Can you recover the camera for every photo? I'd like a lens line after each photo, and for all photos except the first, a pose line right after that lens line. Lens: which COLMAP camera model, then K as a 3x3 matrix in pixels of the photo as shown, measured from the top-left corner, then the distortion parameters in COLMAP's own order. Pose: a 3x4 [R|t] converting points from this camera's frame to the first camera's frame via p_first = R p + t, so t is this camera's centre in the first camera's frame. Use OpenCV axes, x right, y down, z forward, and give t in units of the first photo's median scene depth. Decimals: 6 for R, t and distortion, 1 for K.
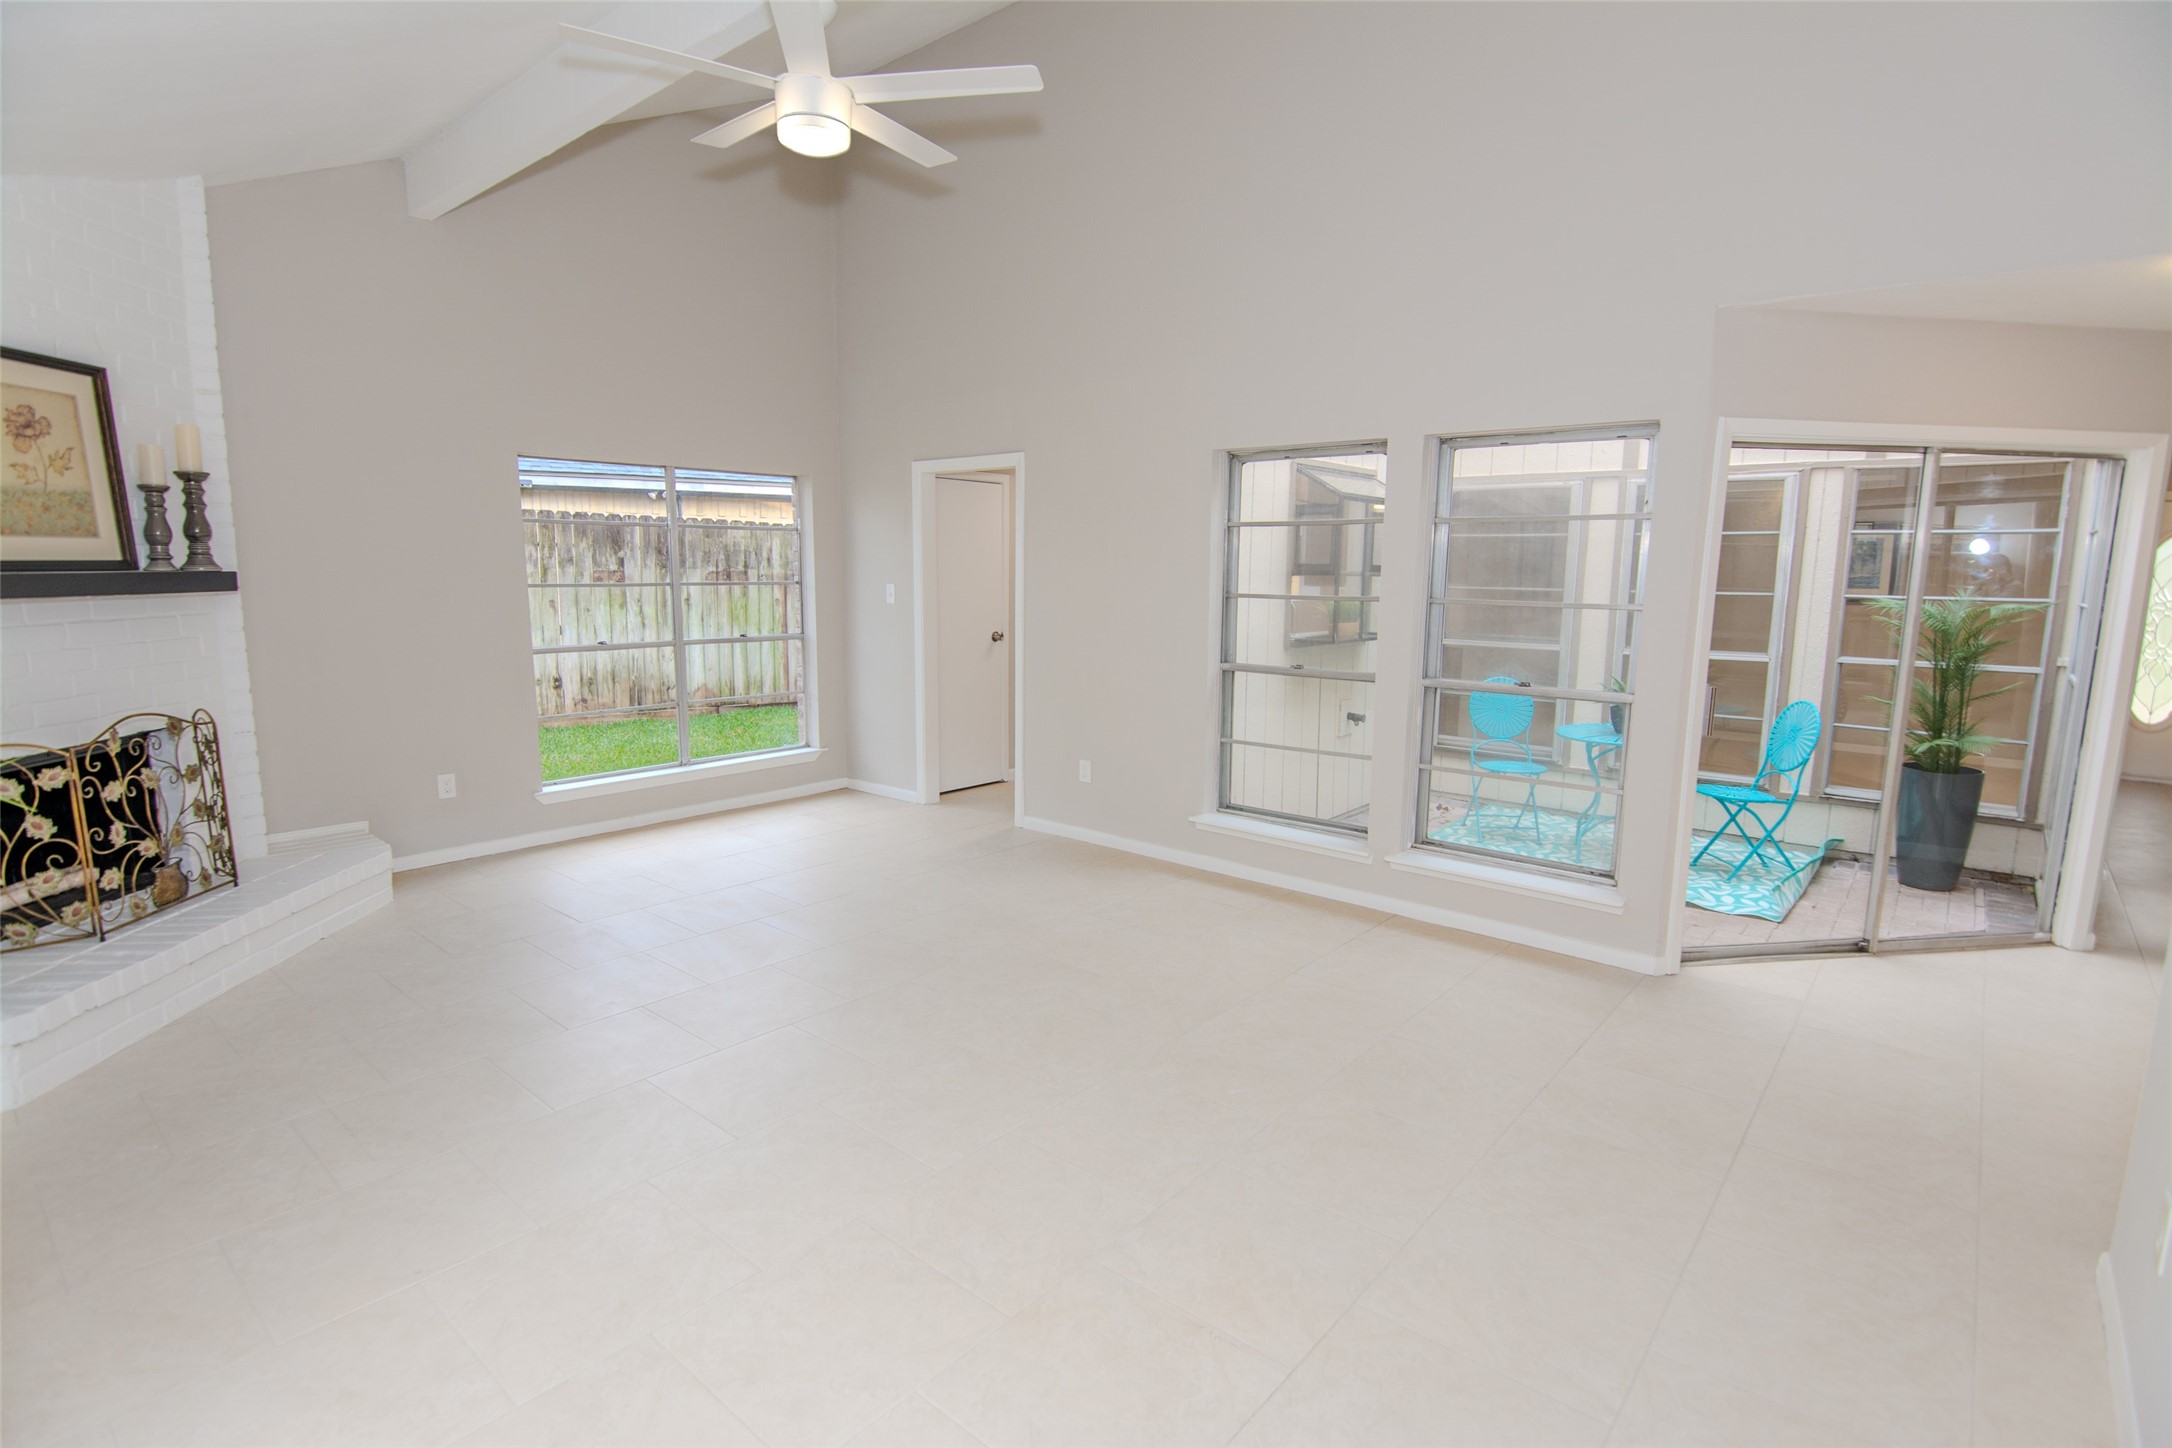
lens RADIAL K [[1077.3, 0, 1086.0], [0, 1077.3, 724.0], [0, 0, 1]] dist [0.000558, -0.010386]
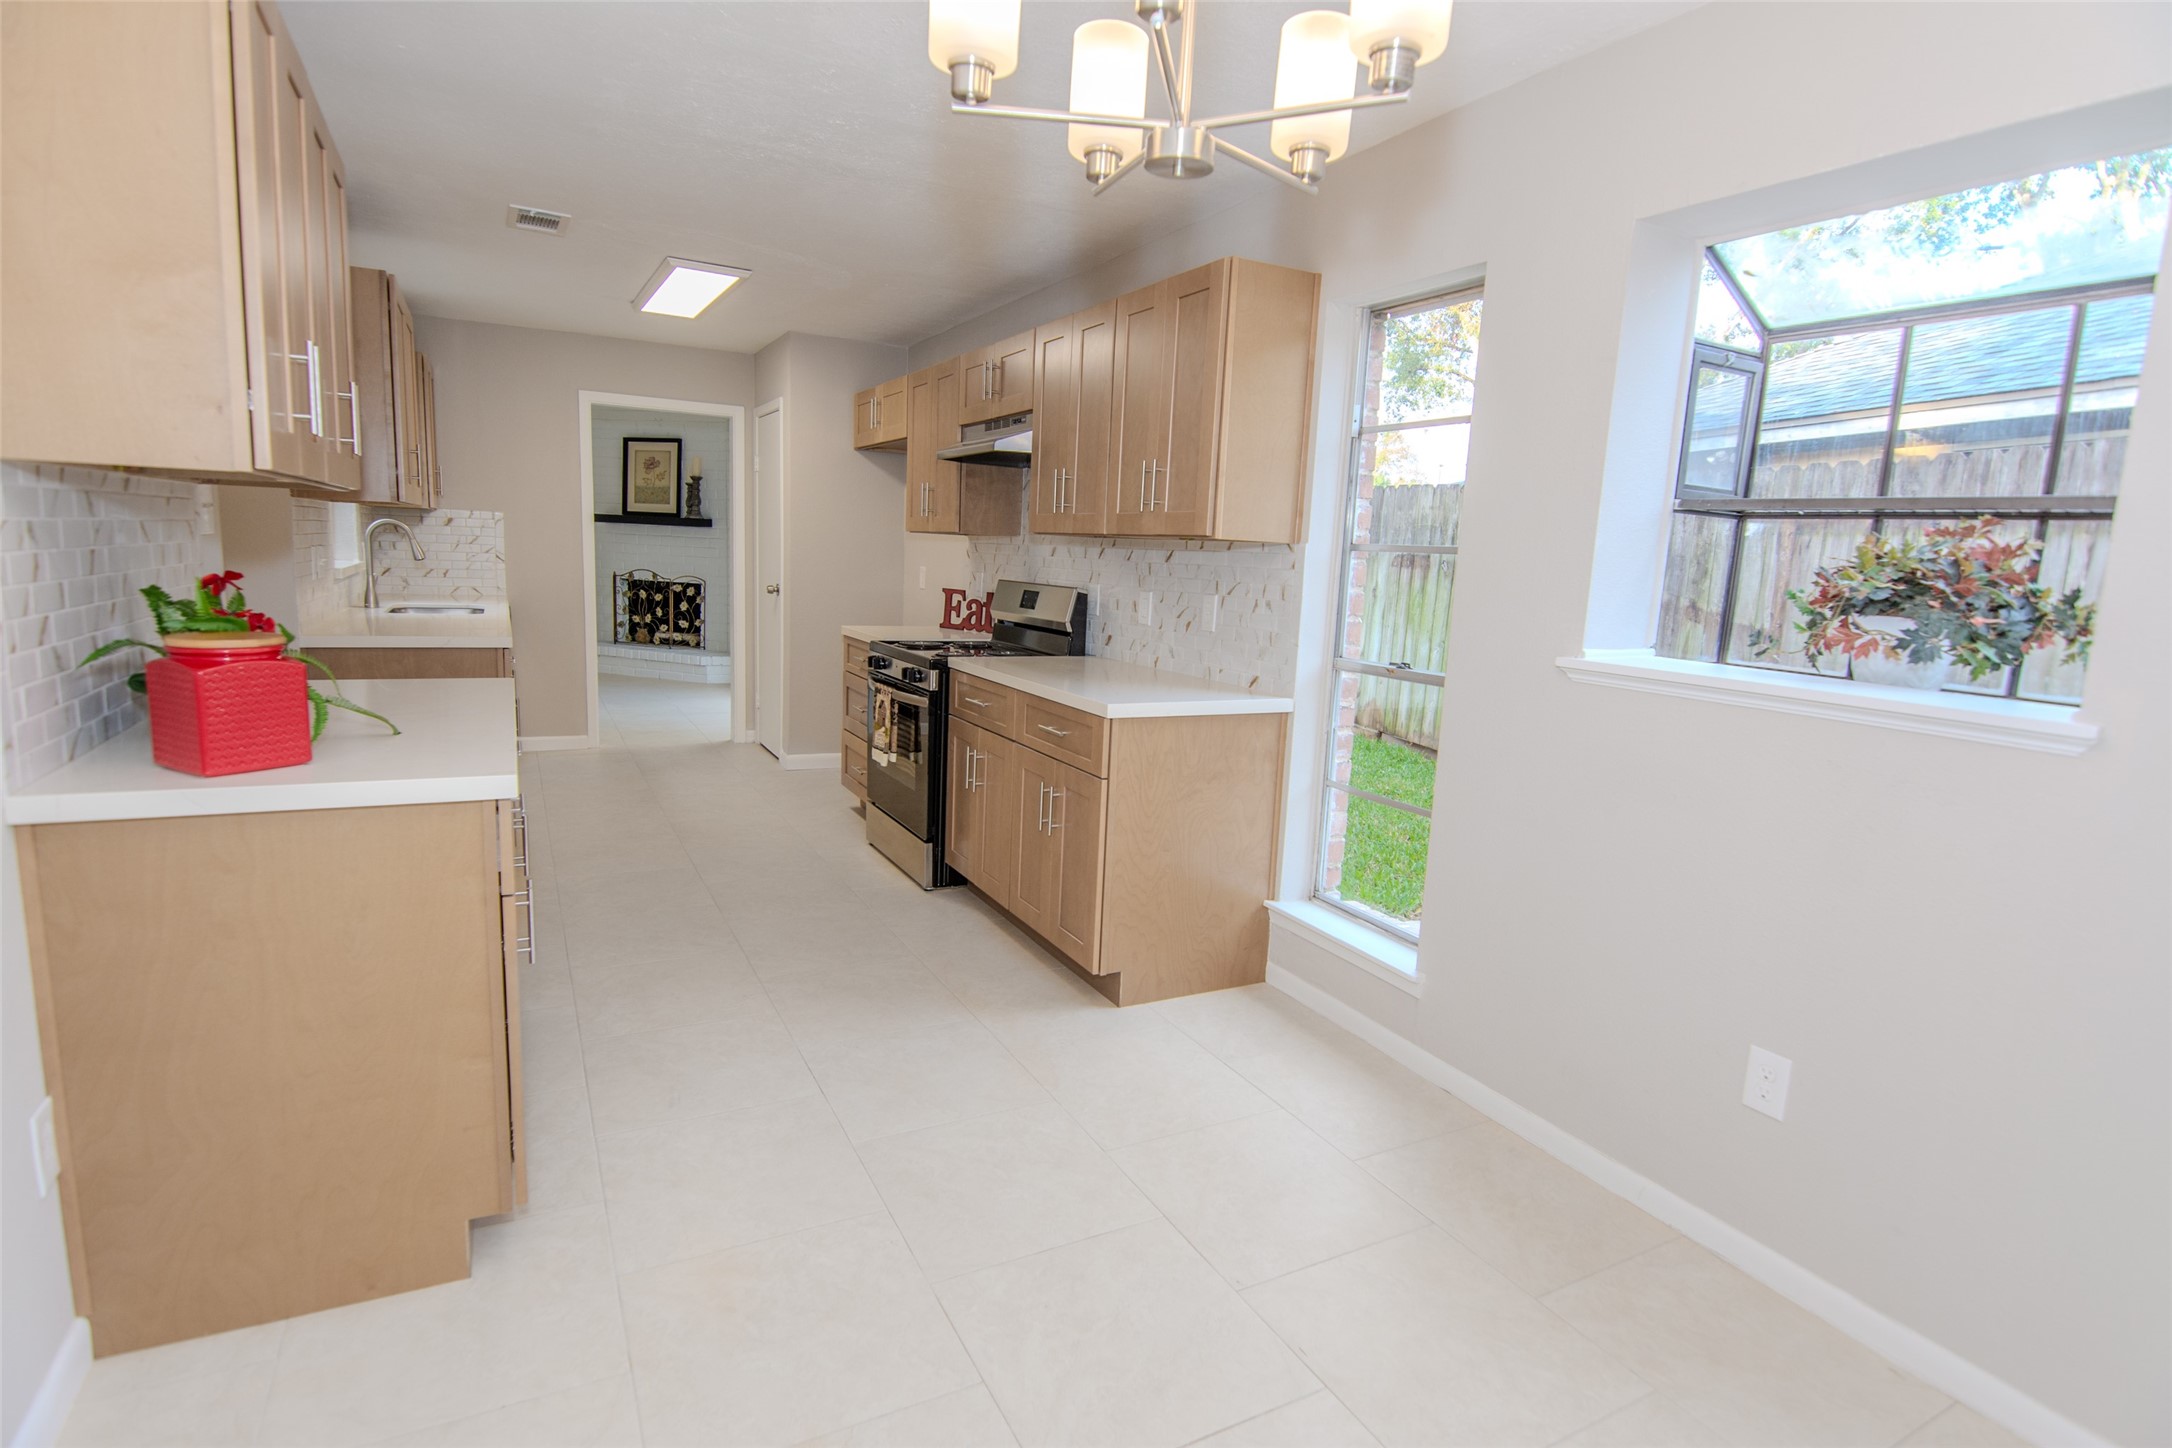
lens RADIAL K [[1077.3, 0, 1086.0], [0, 1077.3, 724.0], [0, 0, 1]] dist [0.000558, -0.010386]
pose [[-0.367934, 0.128650, -0.920909, 1.219930], [-0.183545, 0.960848, 0.207562, -0.394945], [0.911557, 0.245398, -0.329915, 2.957459]]
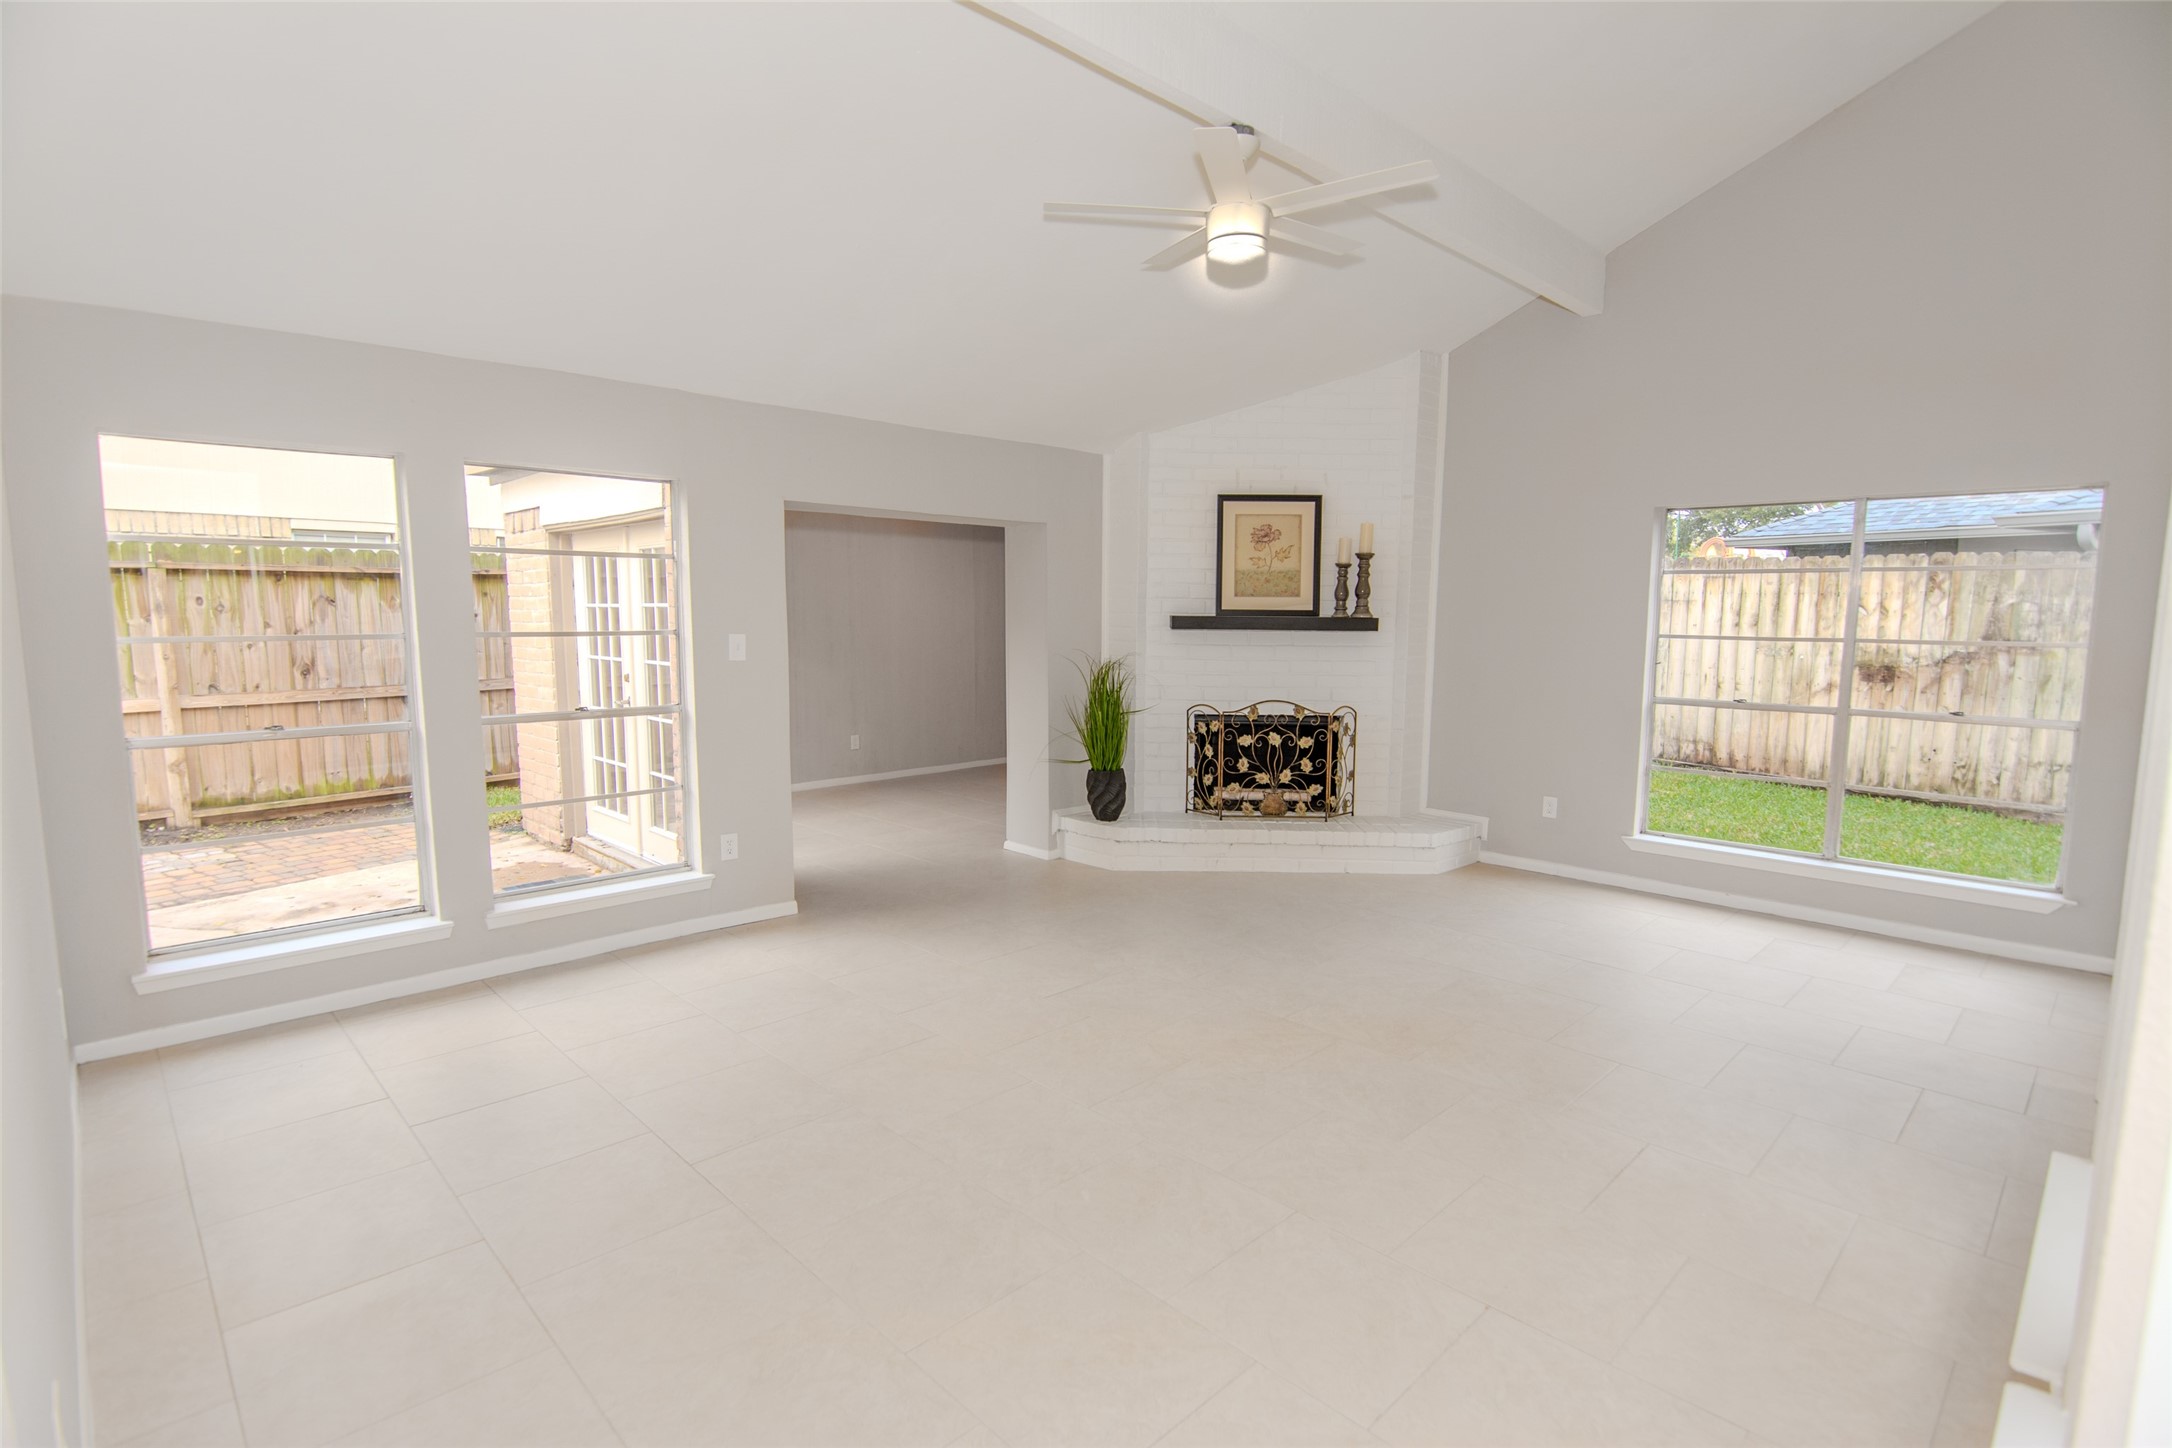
lens RADIAL K [[1077.3, 0, 1086.0], [0, 1077.3, 724.0], [0, 0, 1]] dist [0.000558, -0.010386]
pose [[-0.086069, 0.102625, -0.990990, 0.824507], [-0.154191, 0.981324, 0.115015, -0.120878], [0.984285, 0.162701, -0.068638, 0.819374]]
